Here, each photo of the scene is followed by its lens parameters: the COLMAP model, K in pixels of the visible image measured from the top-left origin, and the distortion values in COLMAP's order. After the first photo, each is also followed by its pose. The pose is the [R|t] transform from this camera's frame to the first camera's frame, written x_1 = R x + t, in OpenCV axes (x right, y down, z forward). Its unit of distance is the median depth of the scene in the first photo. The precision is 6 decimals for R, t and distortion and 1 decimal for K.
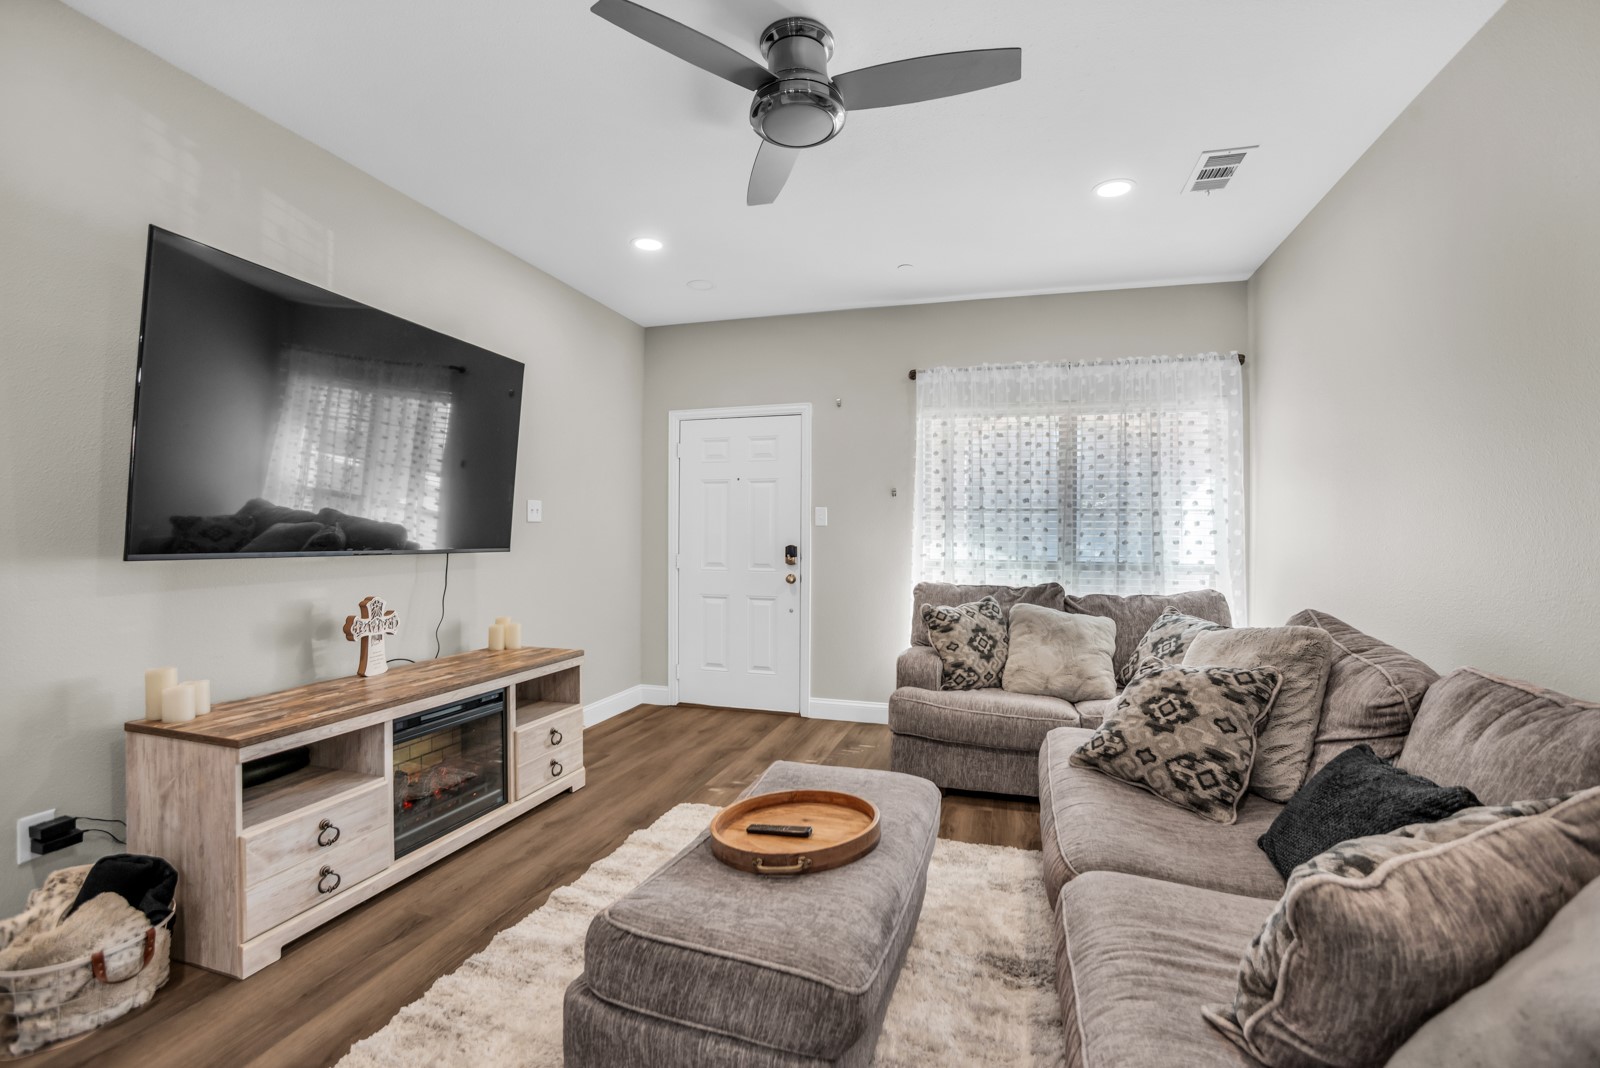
lens RADIAL K [[701.2, 0, 810.8], [0, 701.2, 528.9], [0, 0, 1]] dist [-0.052990, 0.009339]
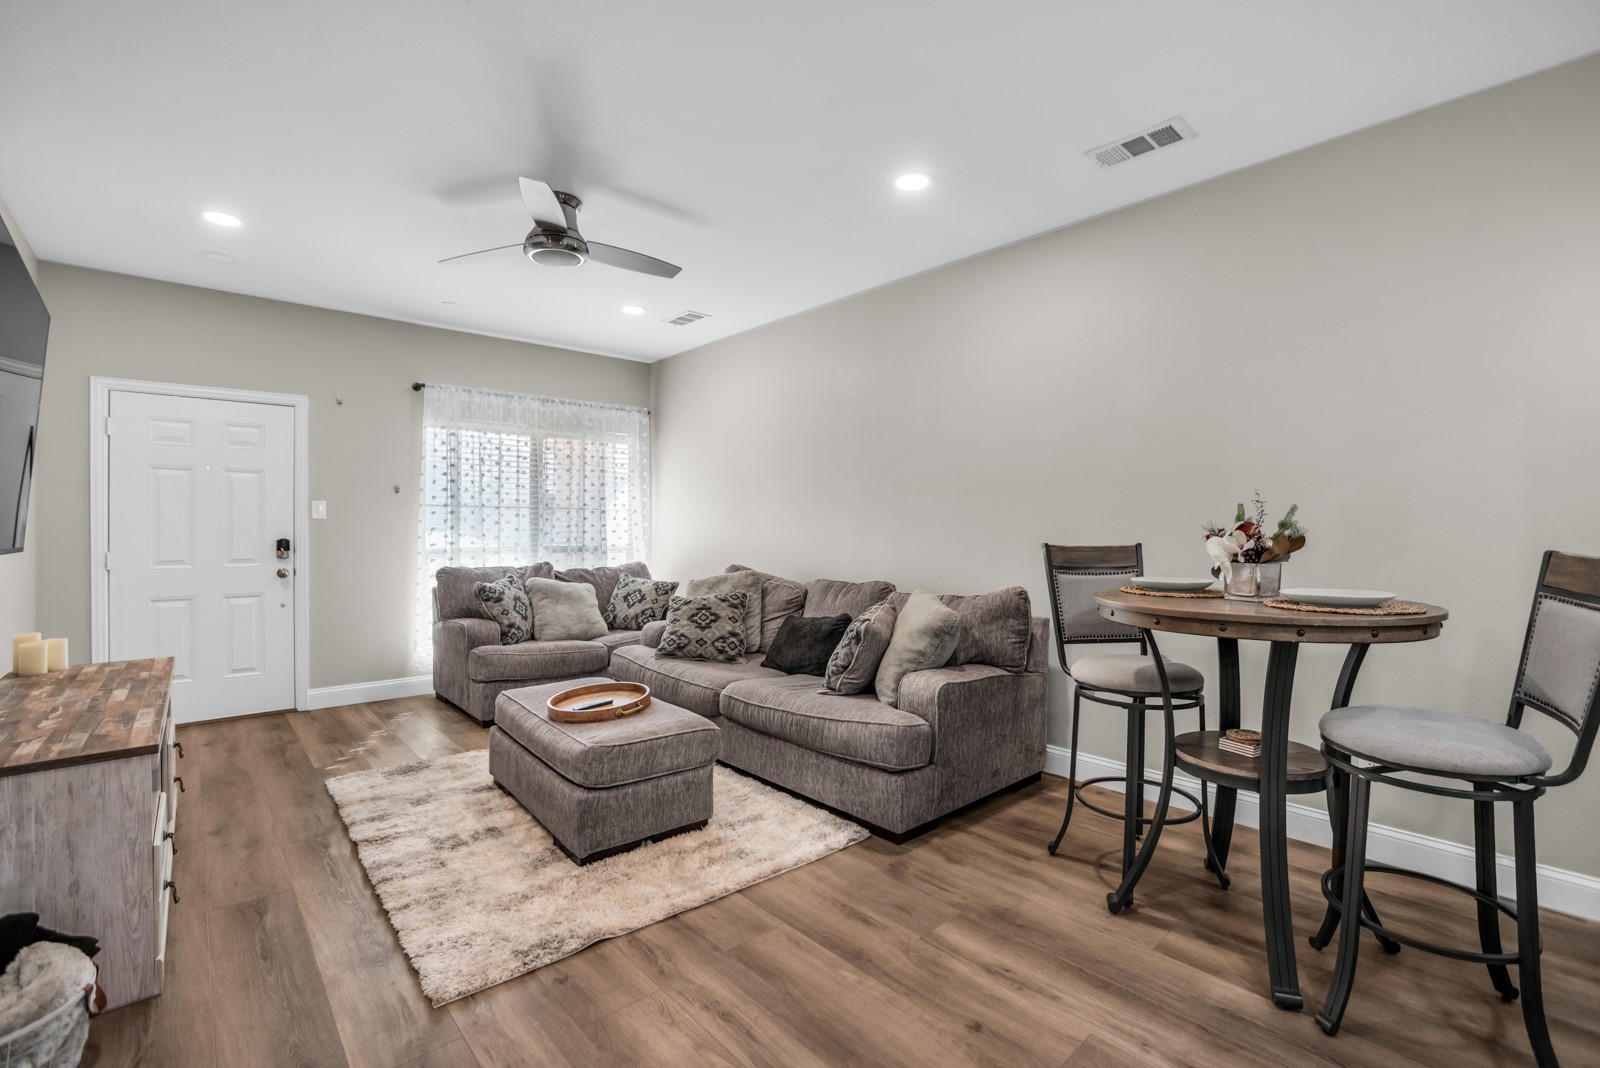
lens RADIAL K [[701.2, 0, 798.3], [0, 701.2, 528.6], [0, 0, 1]] dist [-0.052990, 0.009339]
pose [[0.526102, -0.008107, 0.850383, -0.587749], [-0.003701, 0.999923, 0.011823, -0.006193], [-0.850414, -0.009367, 0.526031, -0.144365]]
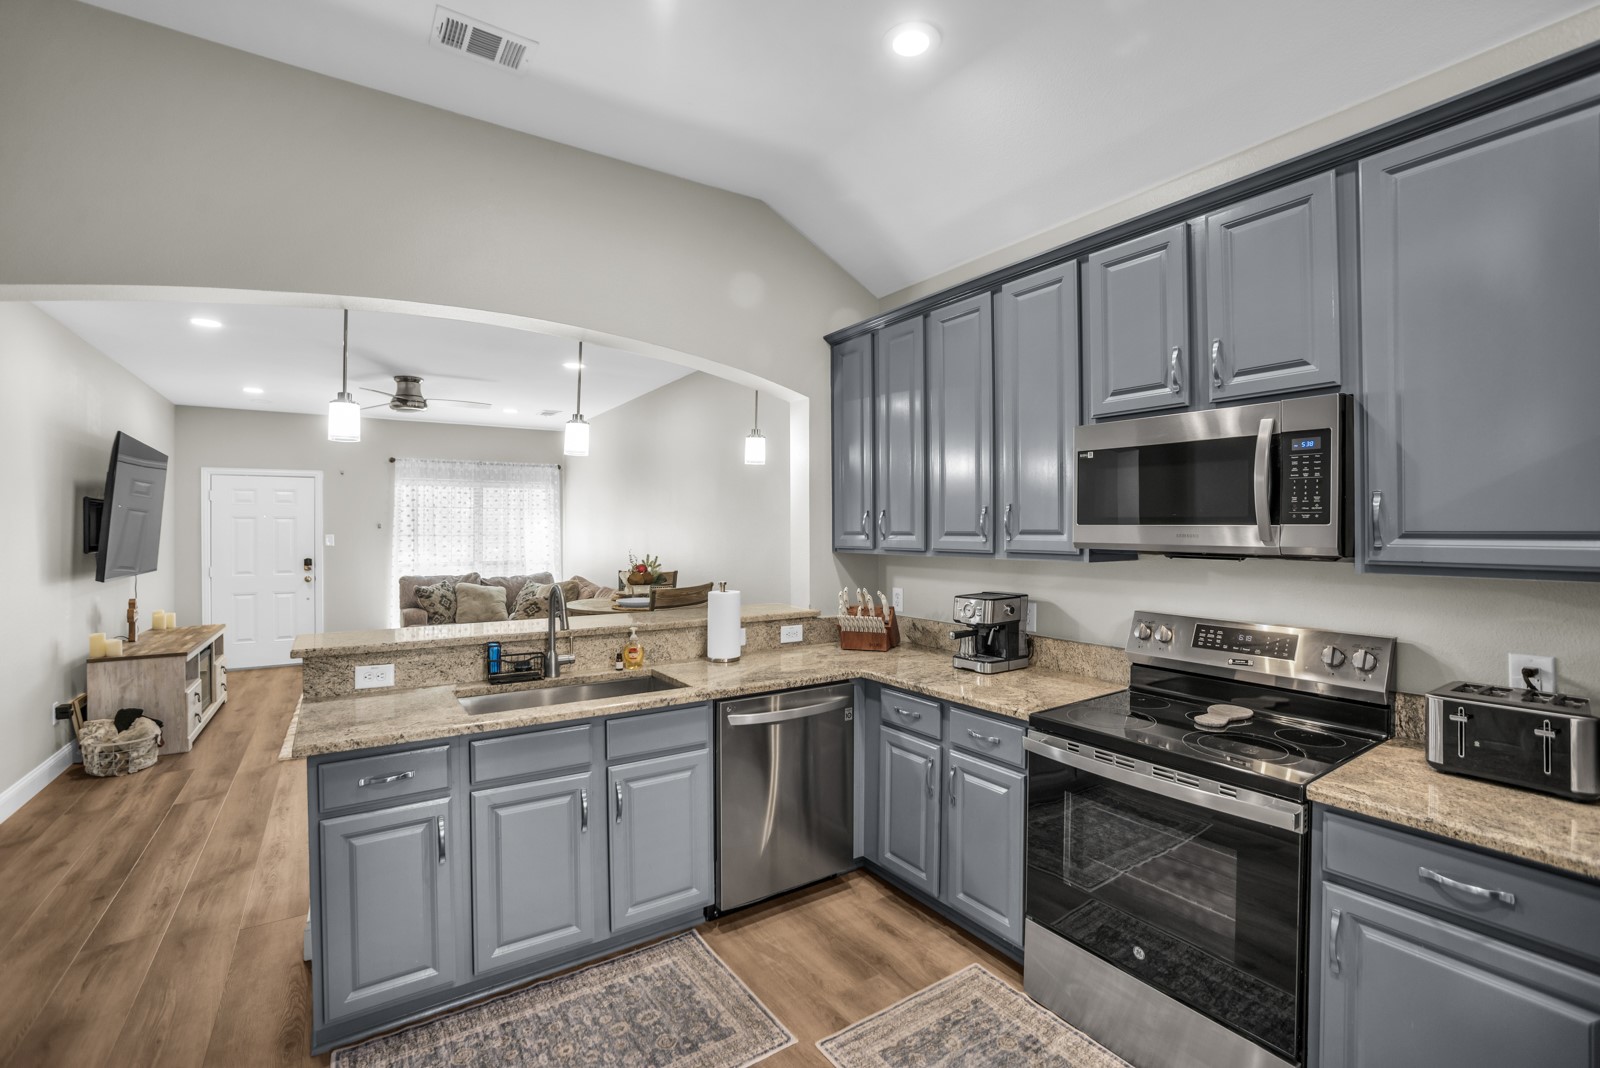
lens RADIAL K [[701.2, 0, 792.3], [0, 701.2, 523.7], [0, 0, 1]] dist [-0.052990, 0.009339]
pose [[0.652732, -0.004244, 0.757577, -0.631794], [0.001485, 0.999990, 0.004323, -0.078769], [-0.757587, -0.001697, 0.652731, -1.118650]]
